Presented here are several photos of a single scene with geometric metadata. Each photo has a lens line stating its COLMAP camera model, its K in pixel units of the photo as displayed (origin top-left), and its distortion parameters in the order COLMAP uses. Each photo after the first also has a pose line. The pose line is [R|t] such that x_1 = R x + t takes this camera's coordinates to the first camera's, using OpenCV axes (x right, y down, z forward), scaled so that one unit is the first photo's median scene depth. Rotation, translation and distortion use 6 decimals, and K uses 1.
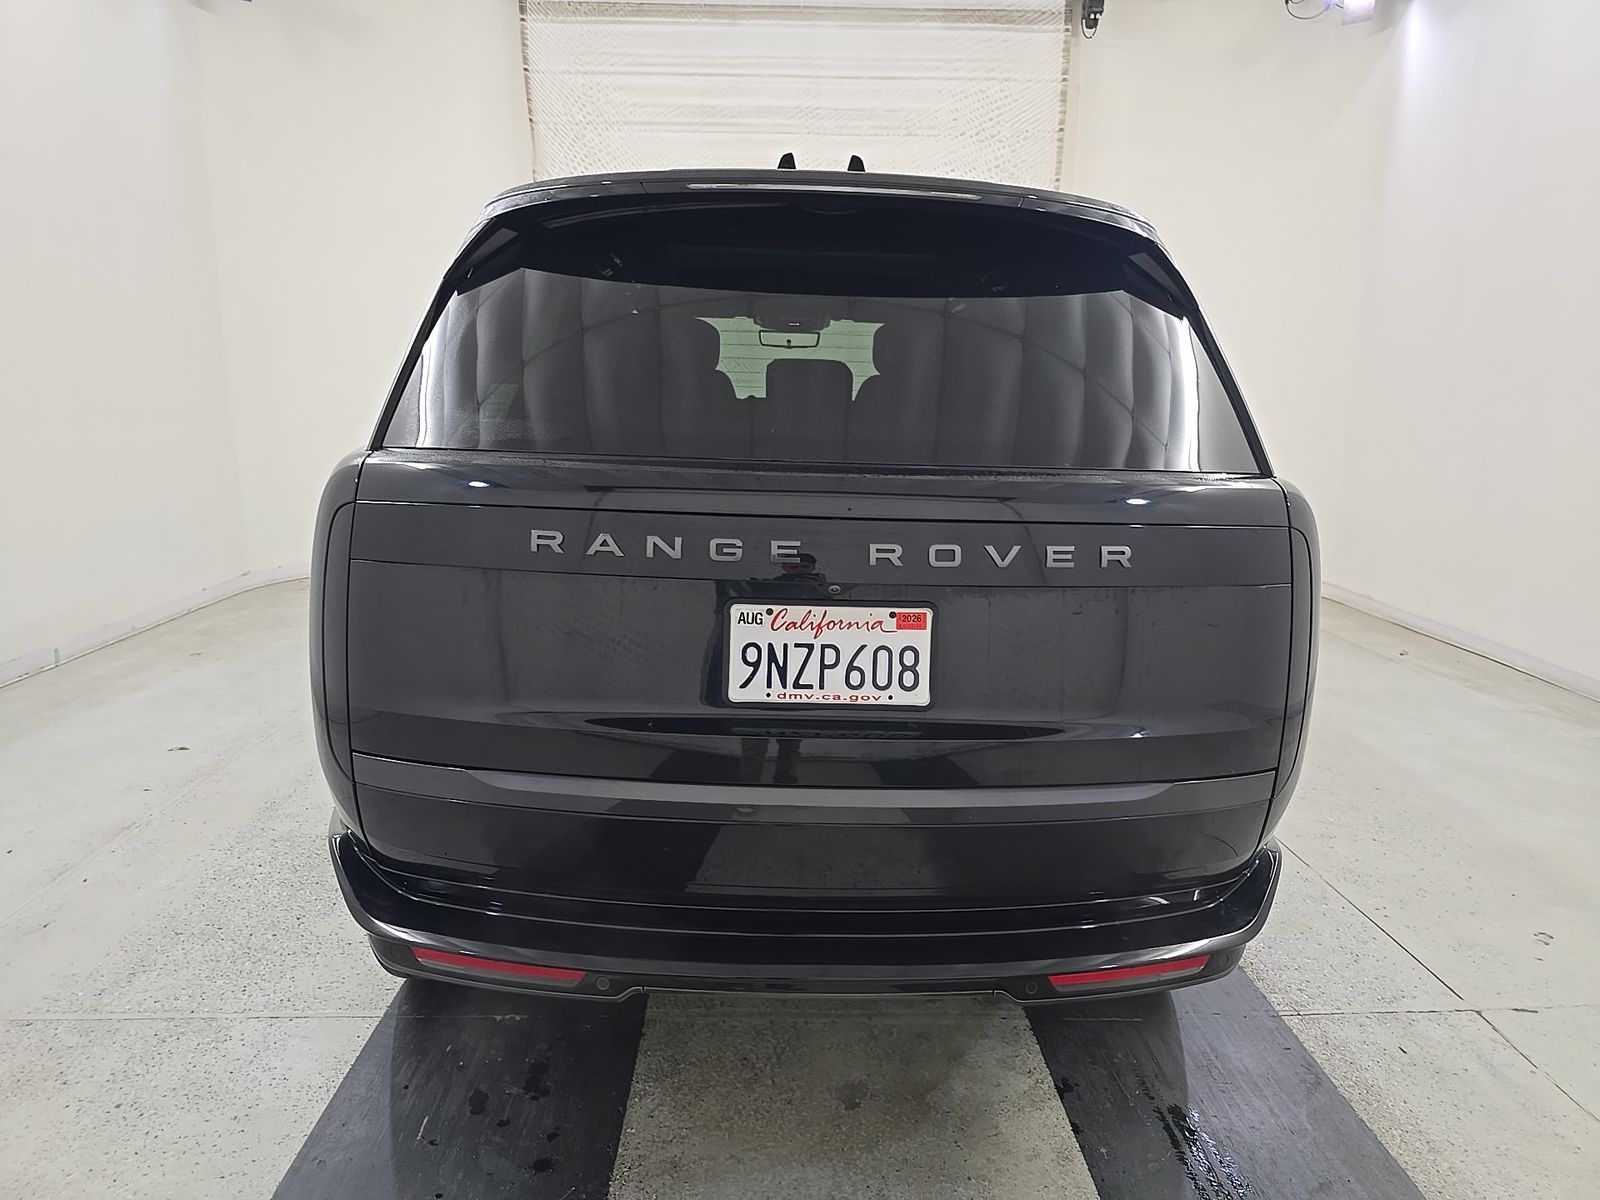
lens RADIAL K [[1075.1, 0, 809.3], [0, 1075.1, 606.9], [0, 0, 1]] dist [0.025273, -0.022425]
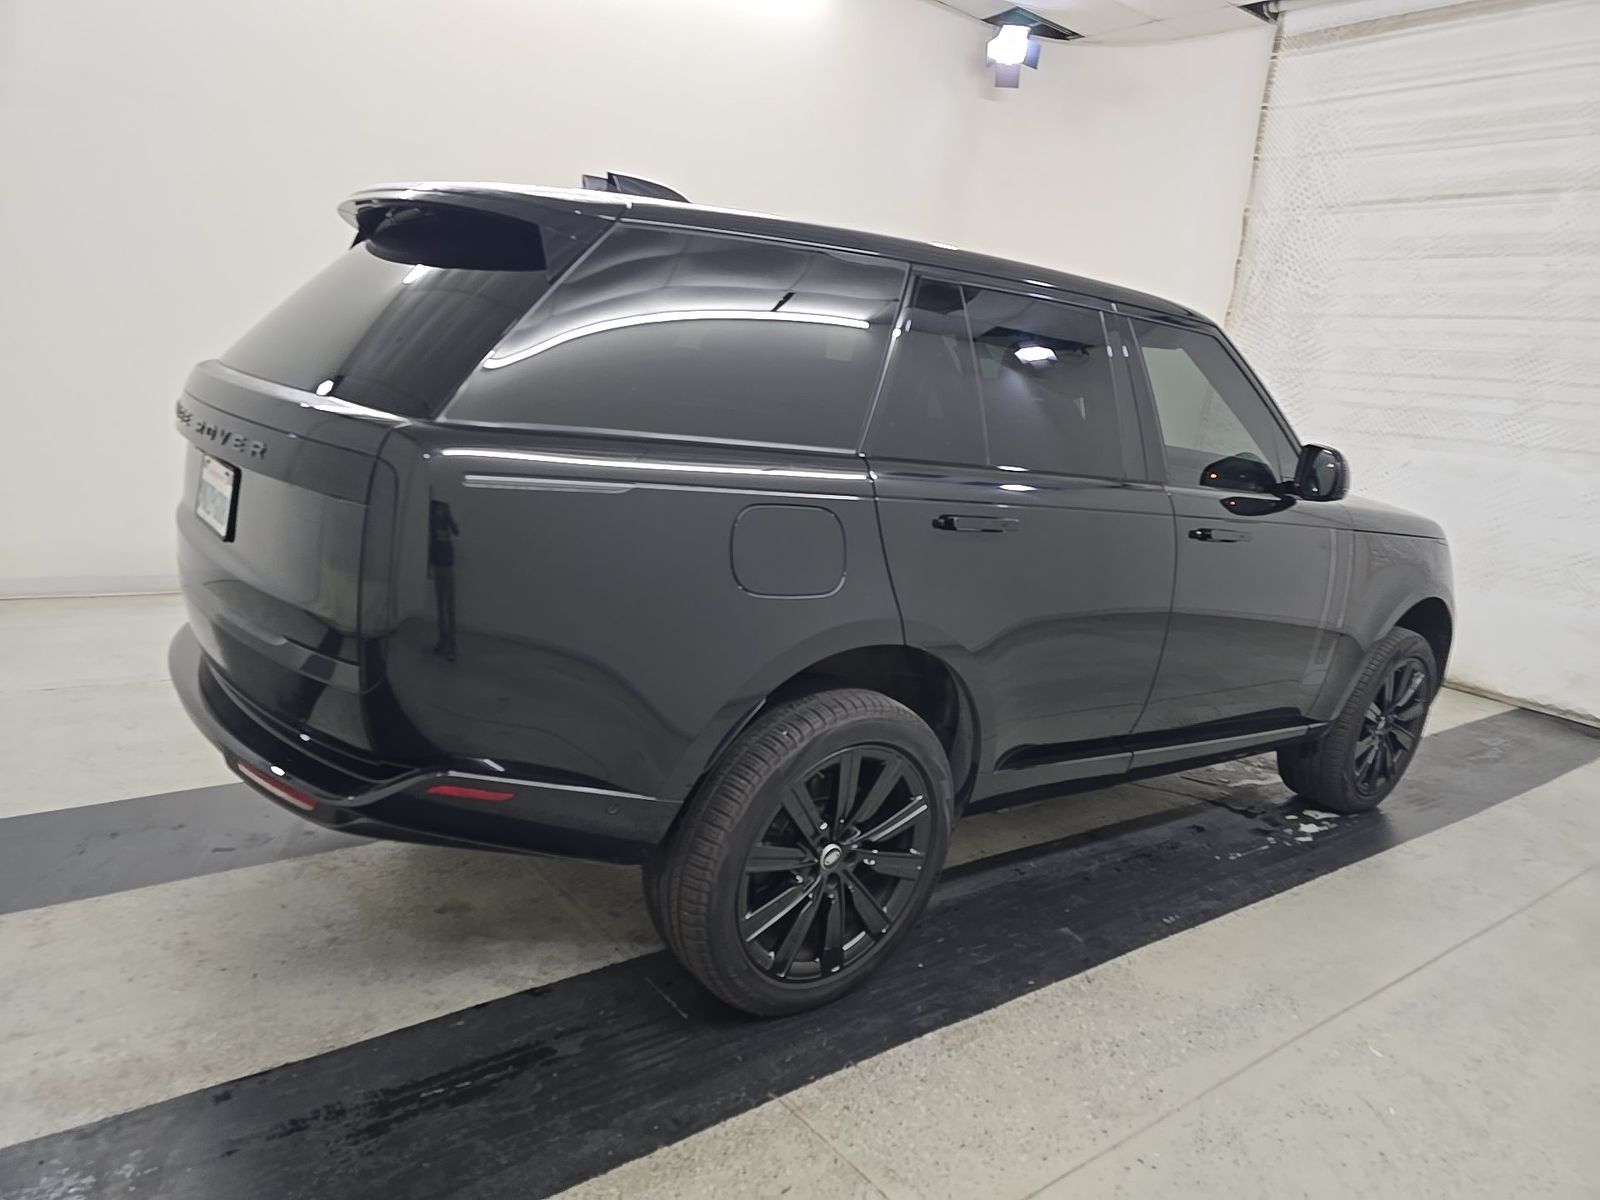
lens RADIAL K [[1075.1, 0, 800.0], [0, 1075.1, 608.6], [0, 0, 1]] dist [0.025273, -0.022425]
pose [[0.588080, 0.214340, -0.779885, 0.345531], [-0.254769, 0.964250, 0.072899, -0.023654], [0.767629, 0.155820, 0.621664, 0.137151]]
